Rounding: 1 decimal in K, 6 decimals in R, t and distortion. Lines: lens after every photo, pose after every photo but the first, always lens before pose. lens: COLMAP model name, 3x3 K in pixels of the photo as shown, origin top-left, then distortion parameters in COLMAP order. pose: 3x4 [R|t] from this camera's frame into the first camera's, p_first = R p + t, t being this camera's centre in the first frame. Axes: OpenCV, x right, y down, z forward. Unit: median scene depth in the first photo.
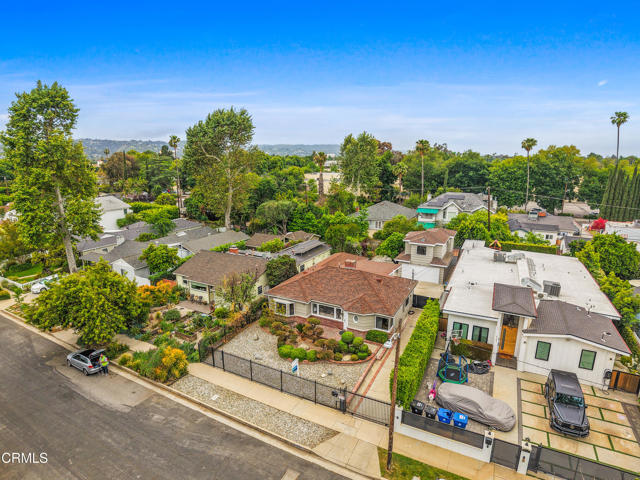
lens RADIAL K [[348.2, 0, 320.0], [0, 348.2, 240.0], [0, 0, 1]] dist [-0.048053, -0.000386]
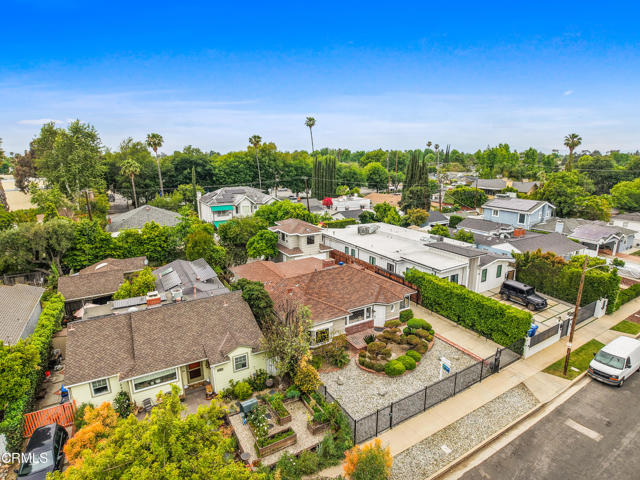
lens RADIAL K [[348.2, 0, 320.0], [0, 348.2, 240.0], [0, 0, 1]] dist [-0.048053, -0.000386]
pose [[0.531177, -0.195886, 0.824306, -0.716681], [0.195982, 0.974928, 0.105389, -0.097531], [-0.824283, 0.105569, 0.556249, 0.549160]]
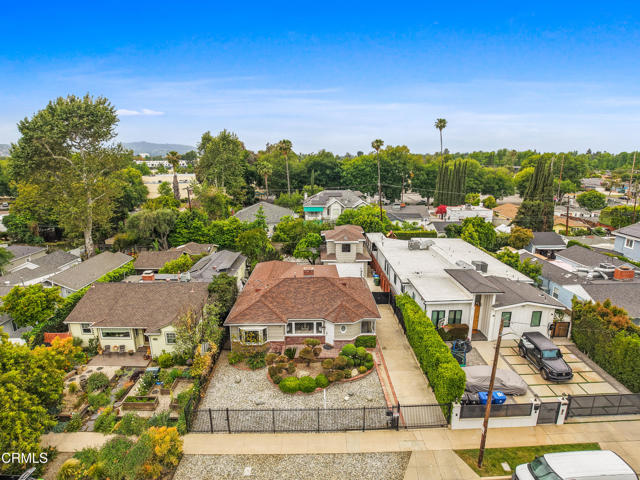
lens RADIAL K [[348.2, 0, 320.0], [0, 348.2, 240.0], [0, 0, 1]] dist [-0.048053, -0.000386]
pose [[0.878549, -0.110280, 0.464747, -0.332986], [0.109499, 0.993570, 0.028770, -0.042611], [-0.464931, 0.025613, 0.884976, 0.173609]]
